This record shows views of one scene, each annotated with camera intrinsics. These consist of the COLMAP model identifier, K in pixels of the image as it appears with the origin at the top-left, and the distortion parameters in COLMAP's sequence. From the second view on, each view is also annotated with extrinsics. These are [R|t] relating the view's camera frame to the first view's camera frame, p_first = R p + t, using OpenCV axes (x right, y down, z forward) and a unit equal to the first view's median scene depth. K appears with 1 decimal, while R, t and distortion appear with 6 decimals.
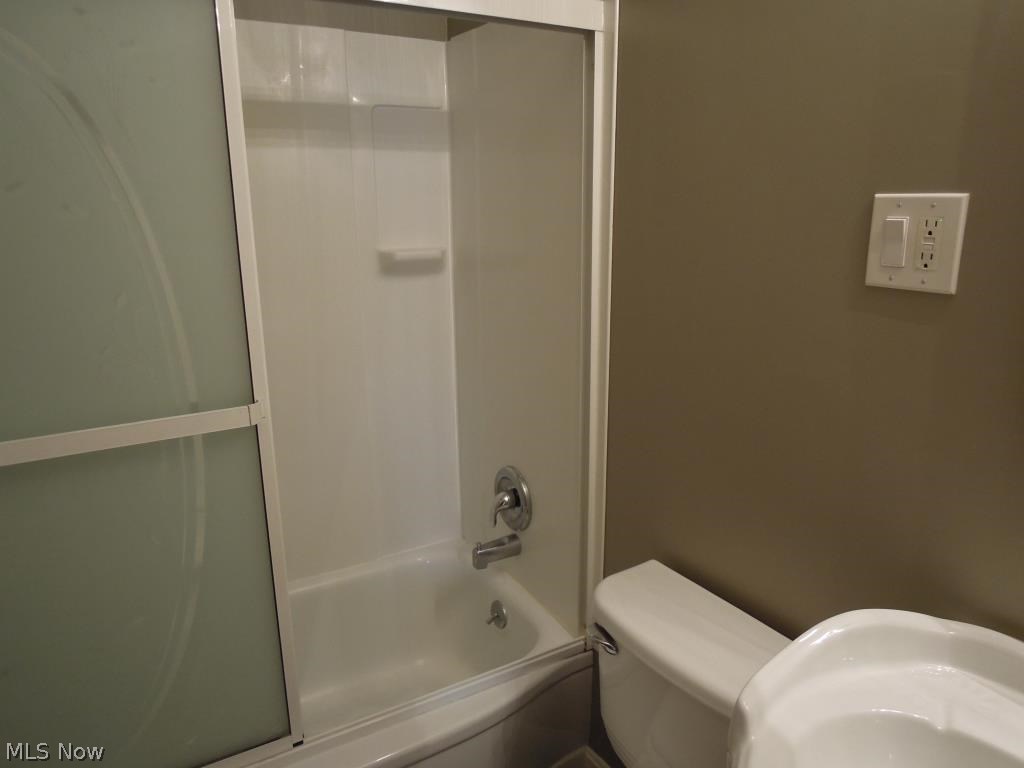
lens RADIAL K [[729.1, 0, 516.4], [0, 729.1, 384.9], [0, 0, 1]] dist [-0.025894, 0.003839]
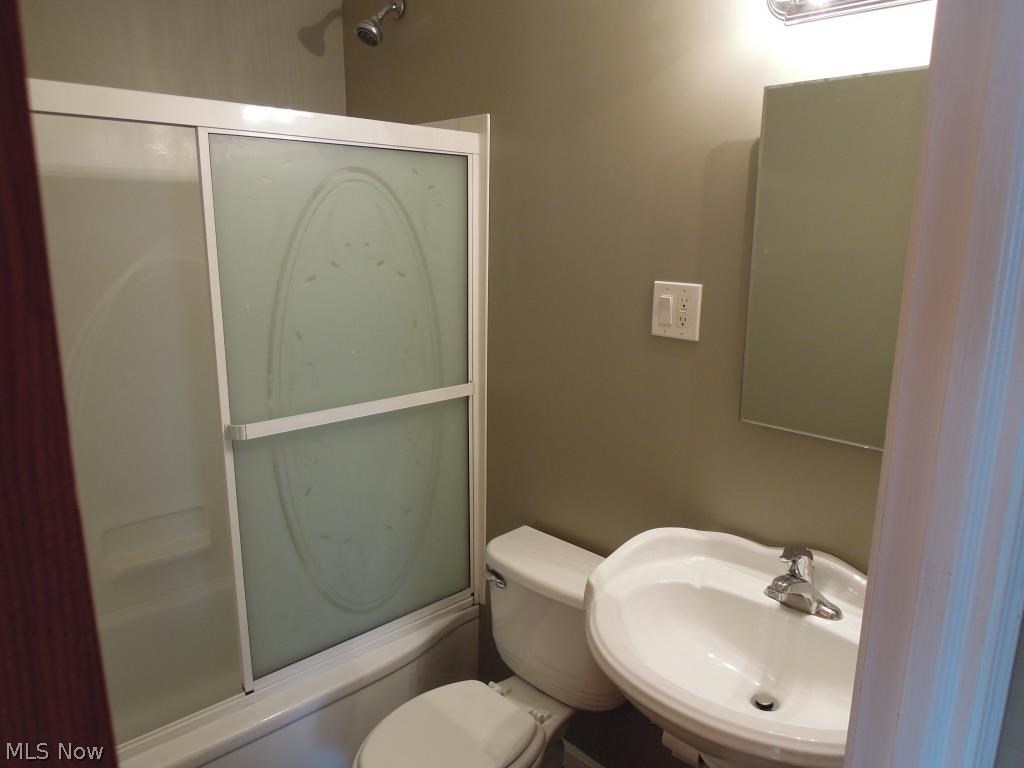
lens RADIAL K [[729.1, 0, 516.4], [0, 729.1, 384.9], [0, 0, 1]] dist [-0.025894, 0.003839]
pose [[0.975056, -0.026850, 0.220331, -0.198031], [0.034307, 0.998958, -0.030084, 0.016638], [-0.219294, 0.036892, 0.974961, -0.576933]]
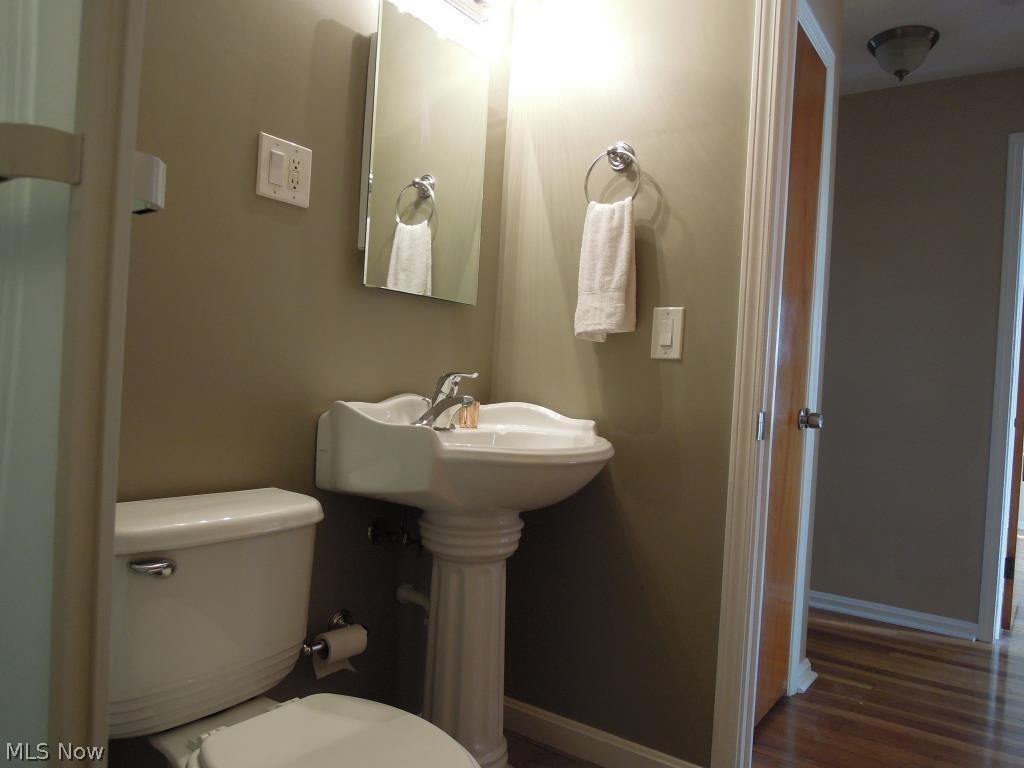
lens RADIAL K [[729.1, 0, 516.4], [0, 729.1, 384.9], [0, 0, 1]] dist [-0.025894, 0.003839]
pose [[-0.396043, -0.011223, 0.918163, -1.077238], [0.180237, 0.979523, 0.089717, 0.201415], [-0.900369, 0.201019, -0.385910, 1.225807]]
